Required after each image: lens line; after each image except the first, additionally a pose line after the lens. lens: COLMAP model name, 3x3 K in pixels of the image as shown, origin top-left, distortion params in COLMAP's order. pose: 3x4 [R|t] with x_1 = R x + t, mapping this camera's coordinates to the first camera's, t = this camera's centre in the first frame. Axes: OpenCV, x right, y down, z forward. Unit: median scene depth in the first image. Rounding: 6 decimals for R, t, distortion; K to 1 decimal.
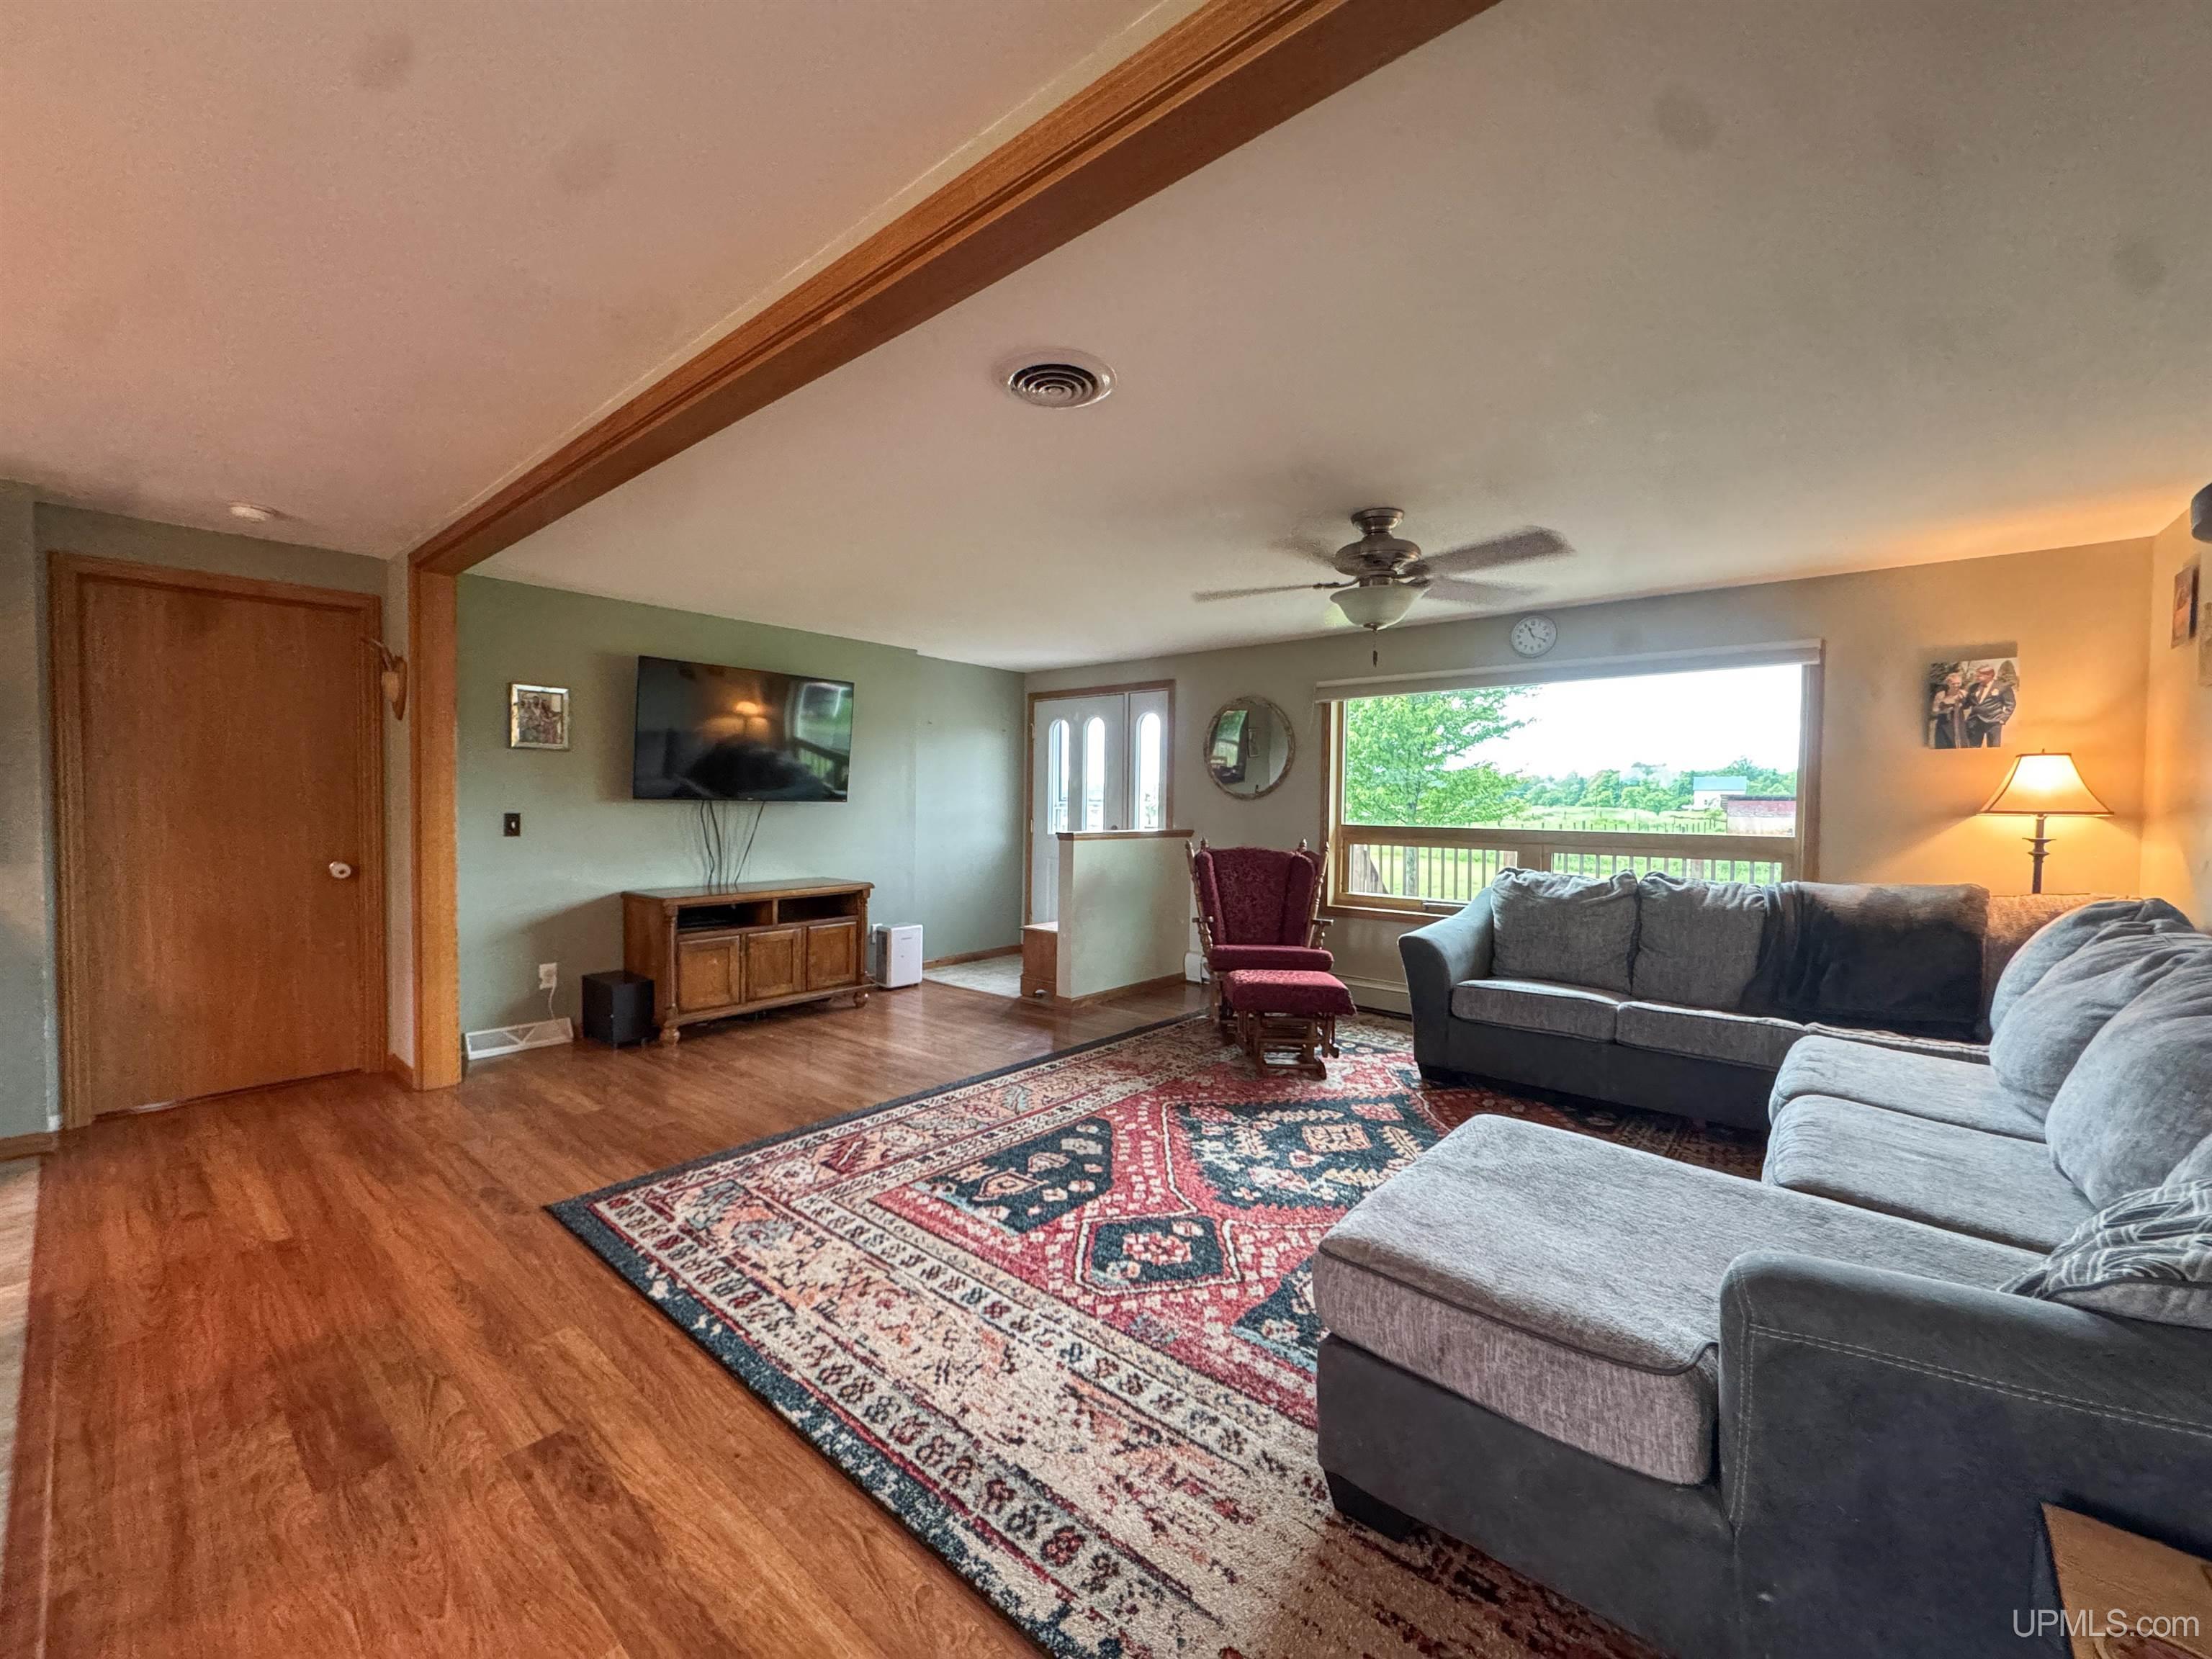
lens RADIAL K [[878.7, 0, 1067.7], [0, 878.7, 828.3], [0, 0, 1]] dist [-0.000699, -0.000780]
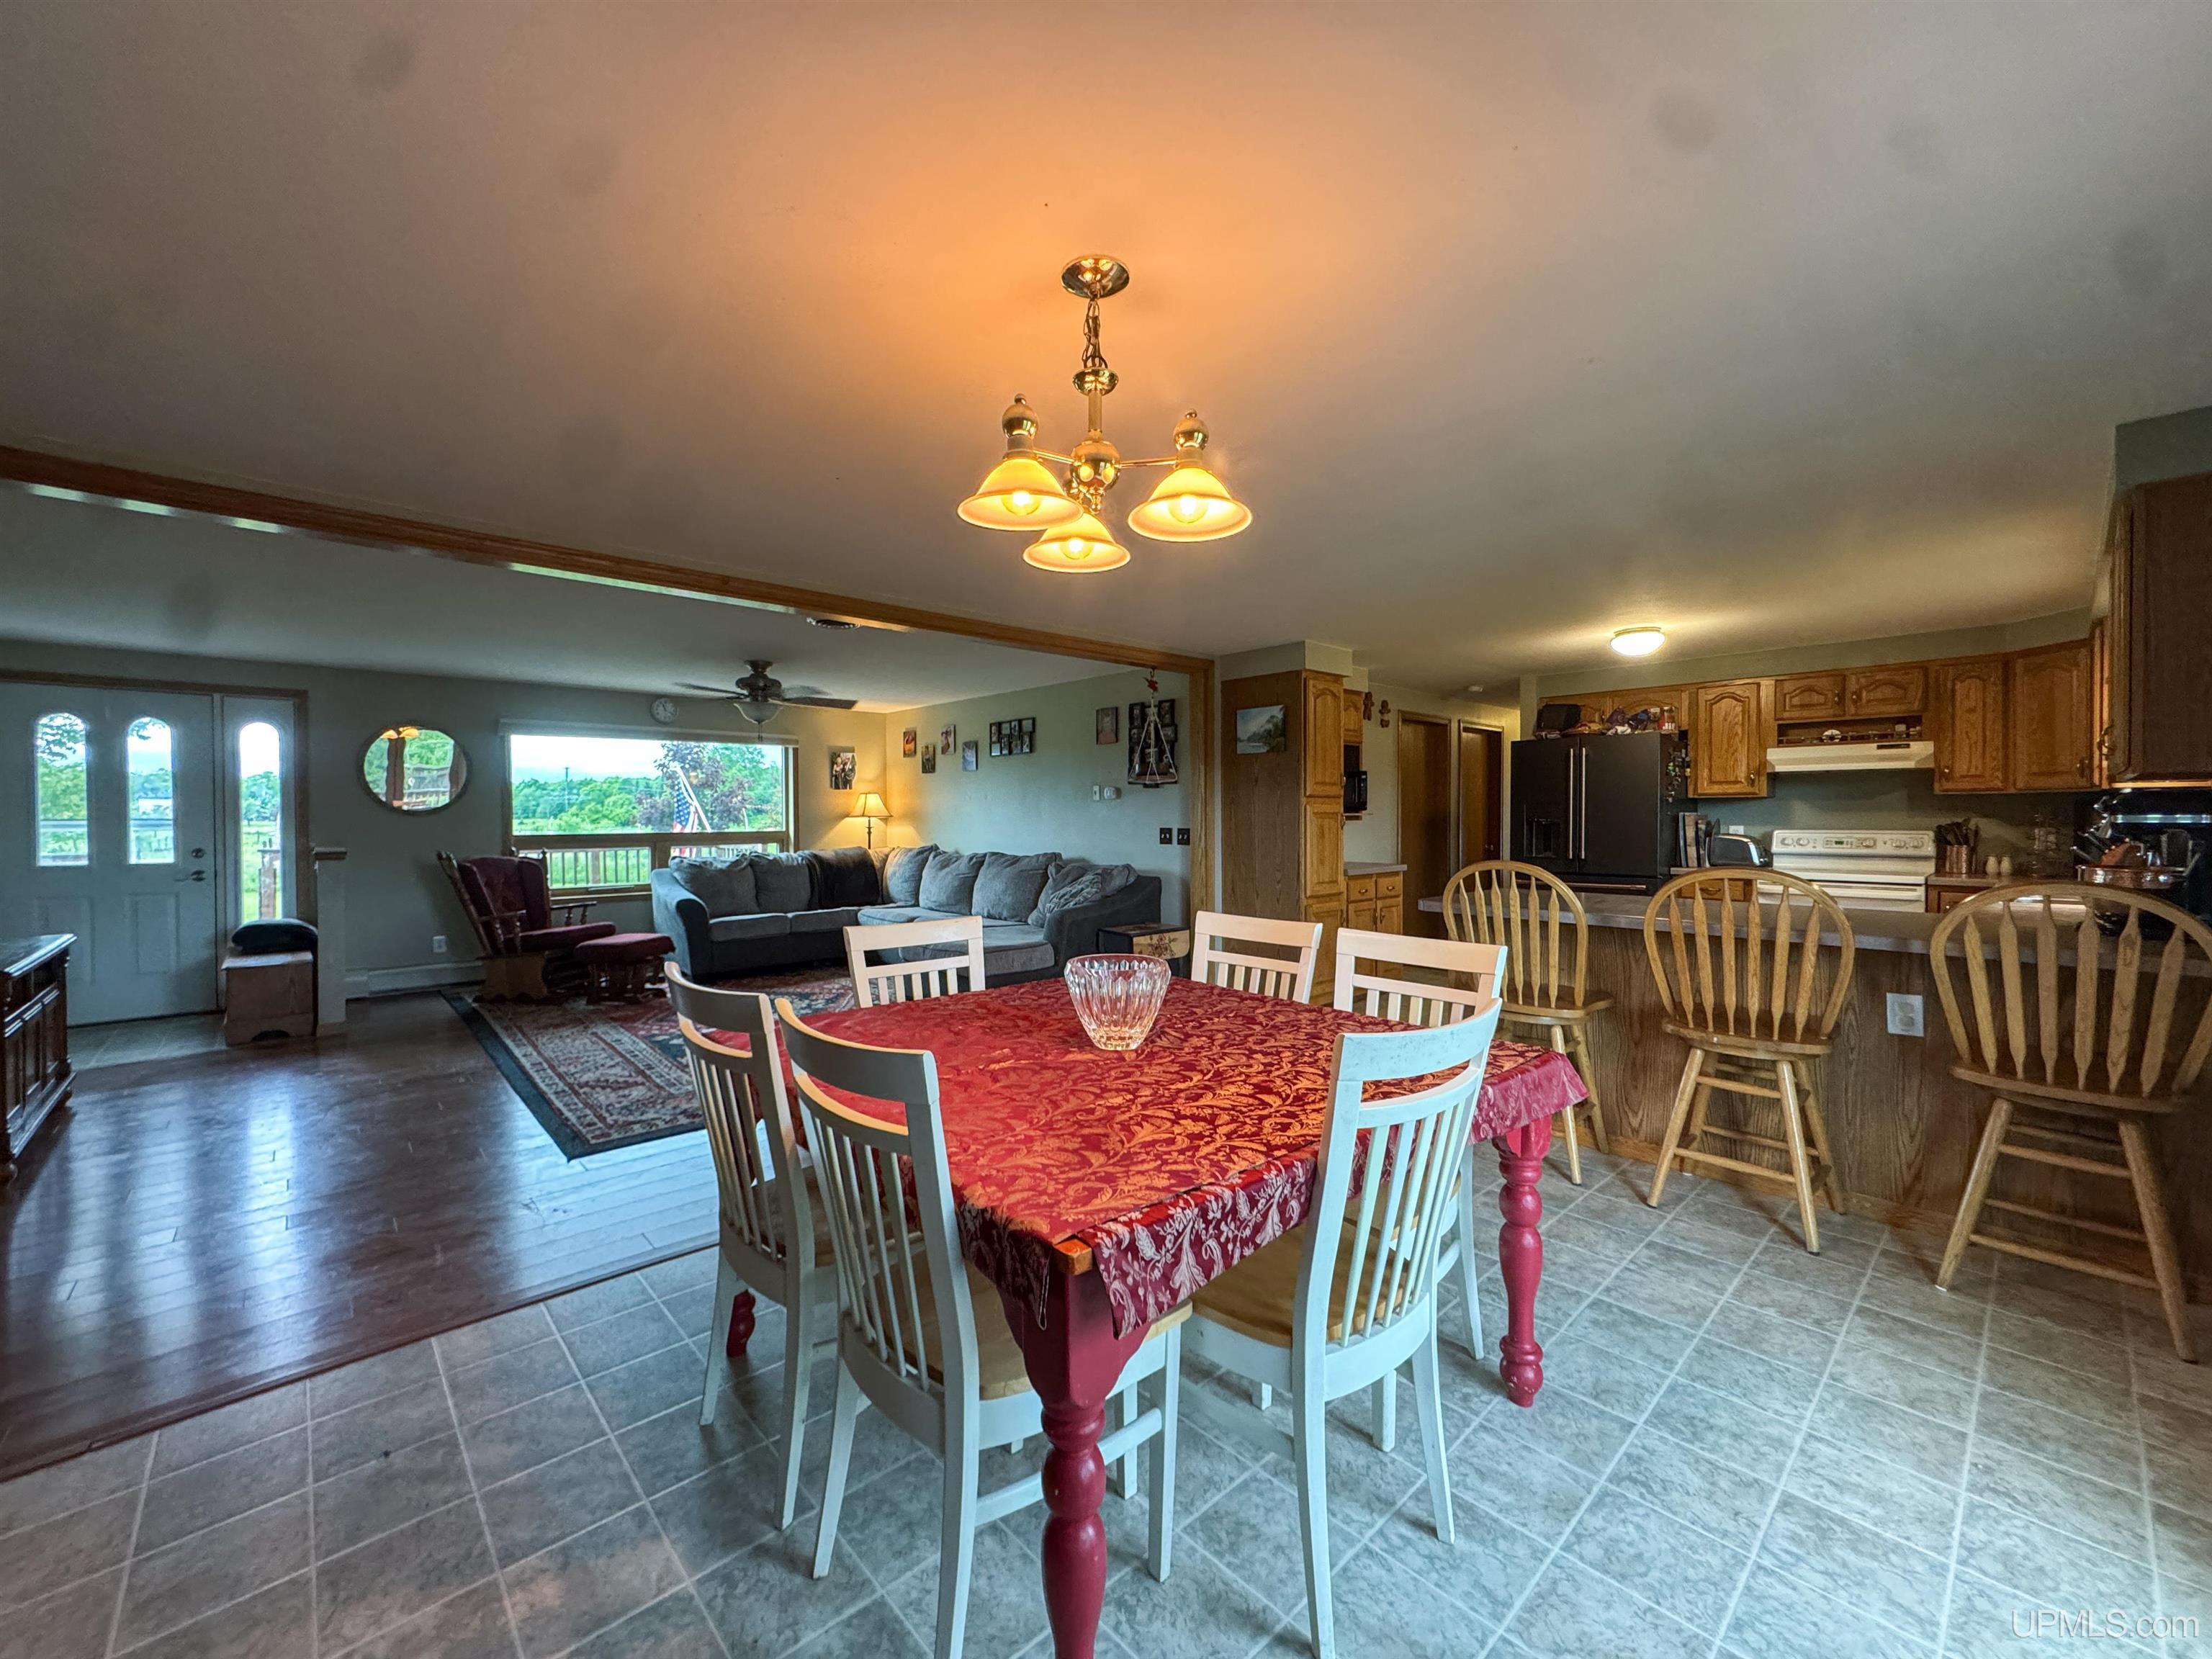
lens RADIAL K [[878.7, 0, 1067.7], [0, 878.7, 828.3], [0, 0, 1]] dist [-0.000699, -0.000780]
pose [[0.123098, -0.026691, 0.992036, -1.413646], [0.035362, 0.999121, 0.022493, -0.022219], [-0.991764, 0.032311, 0.123934, 0.127060]]
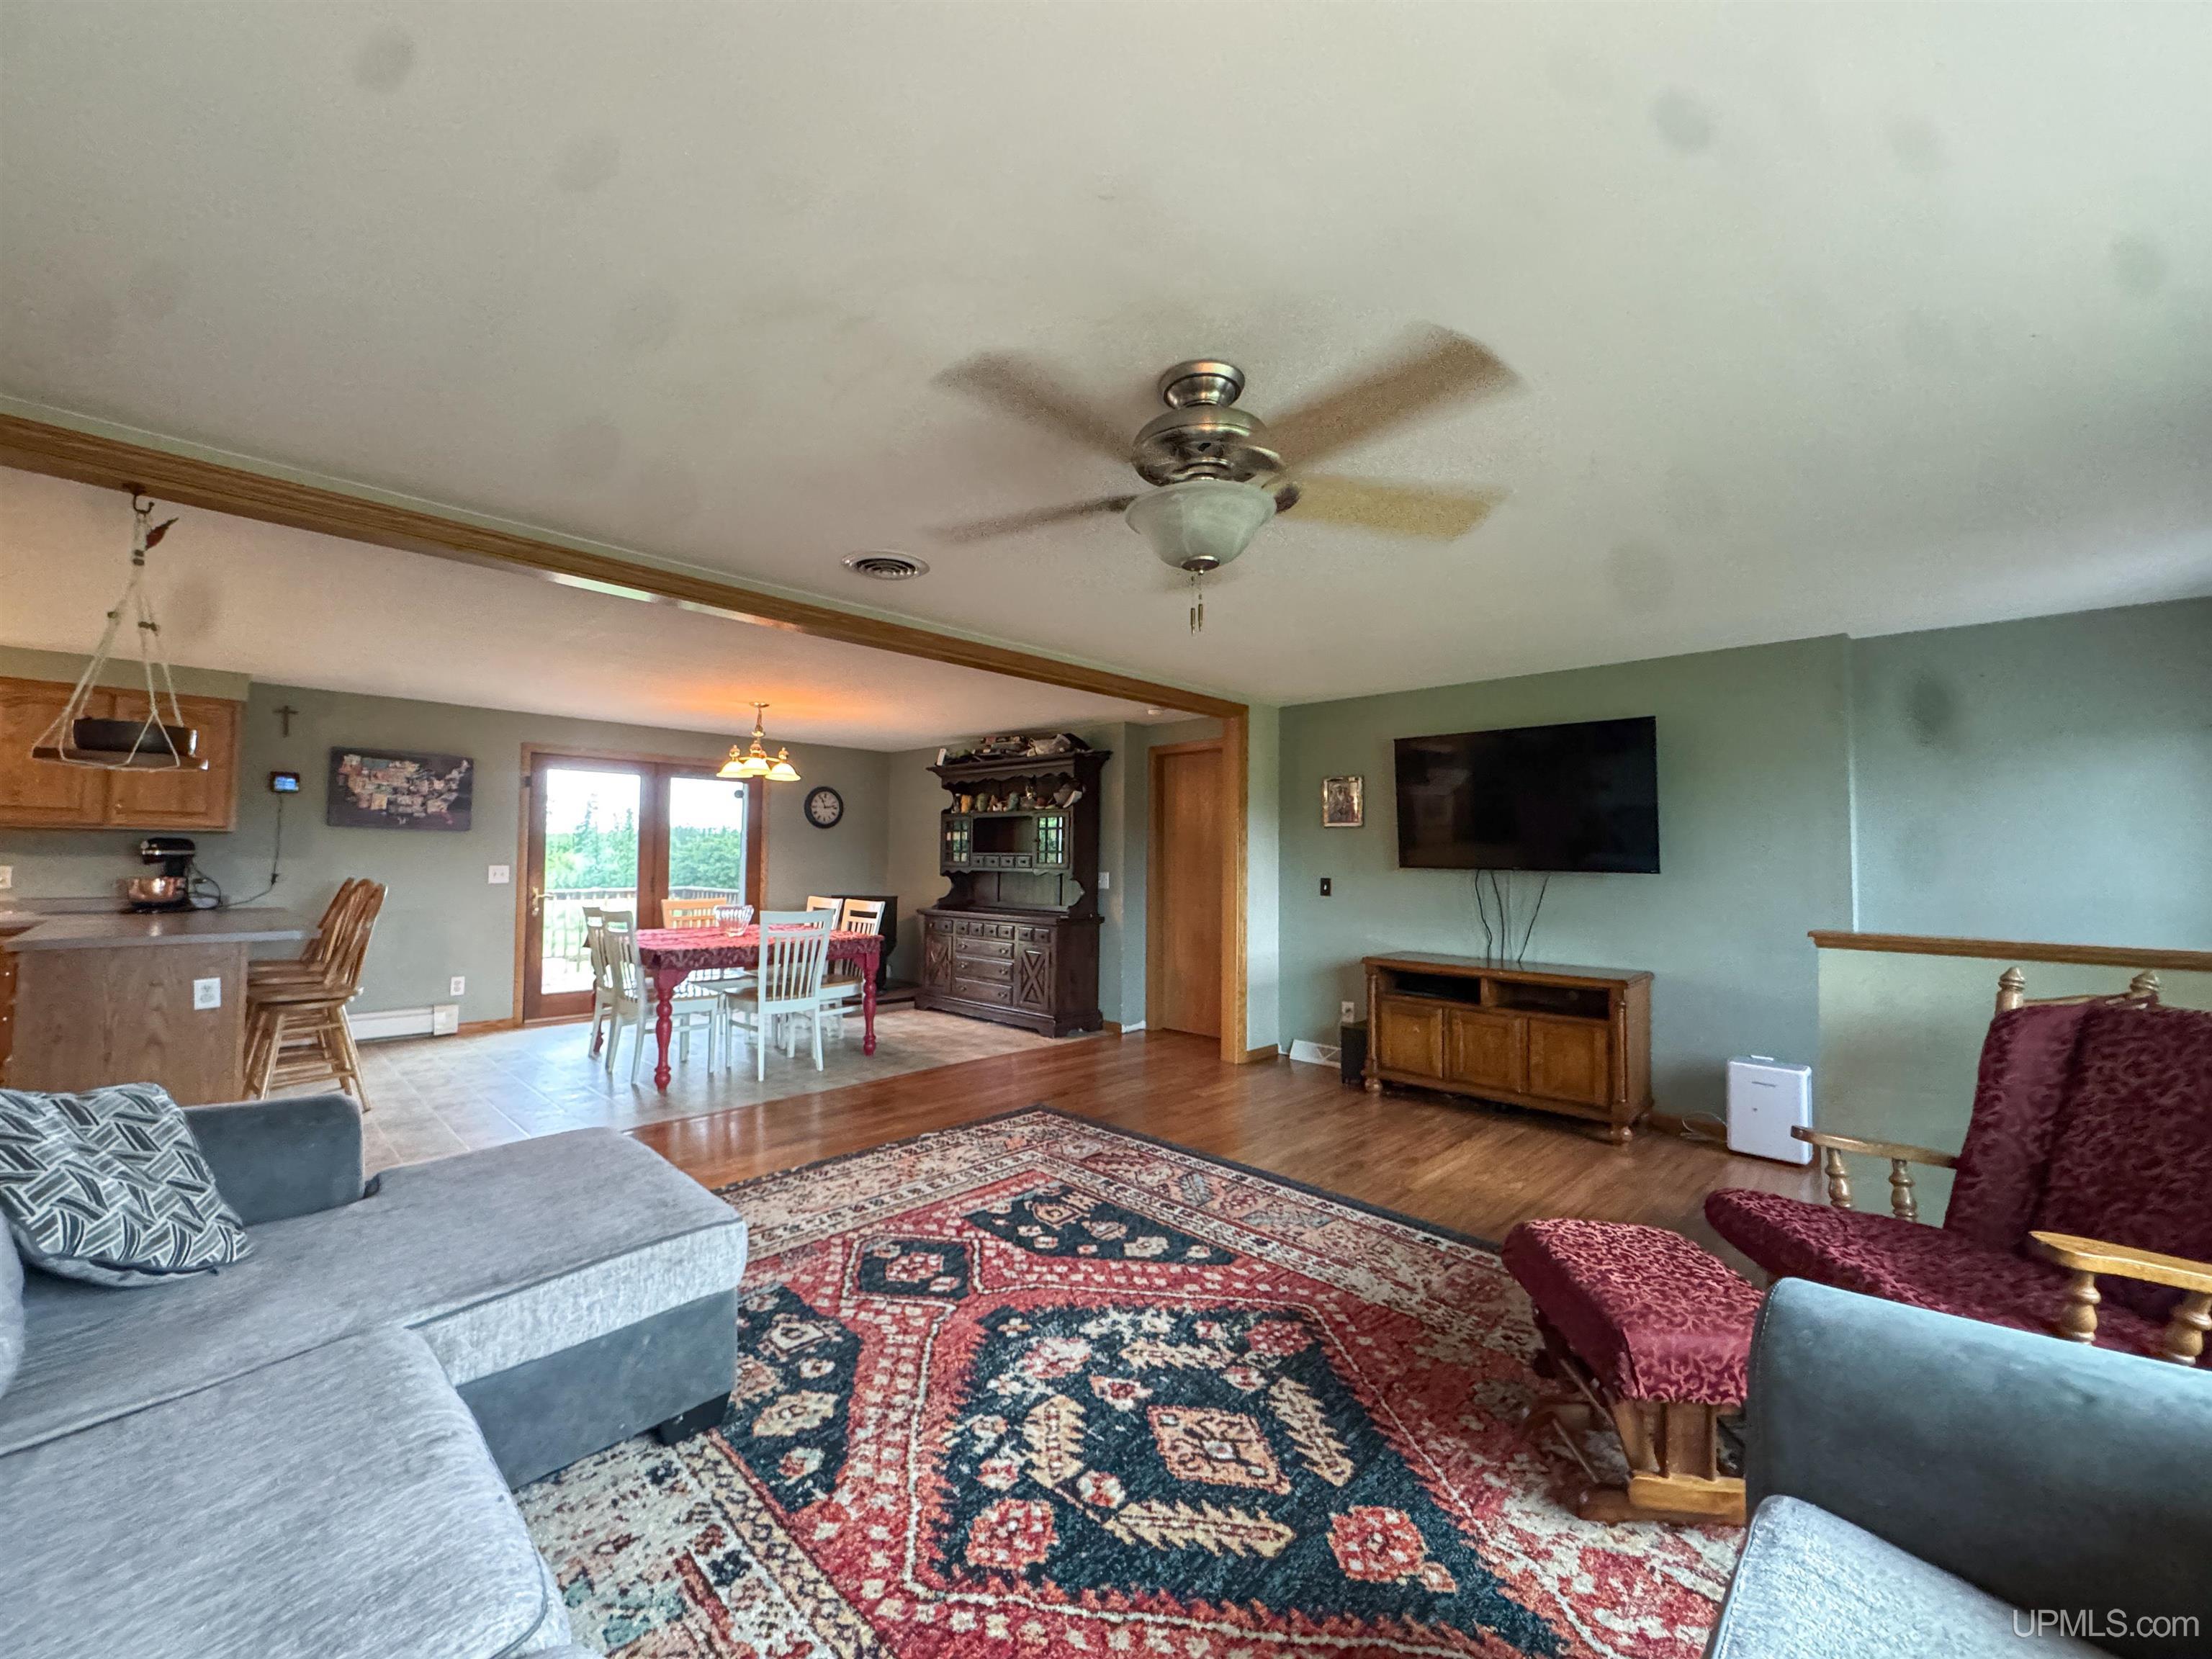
lens RADIAL K [[878.7, 0, 1067.7], [0, 878.7, 828.3], [0, 0, 1]] dist [-0.000699, -0.000780]
pose [[-0.062940, -0.047467, -0.996888, 0.926956], [-0.043610, 0.998045, -0.044769, -0.021433], [0.997064, 0.040656, -0.064887, 0.949378]]
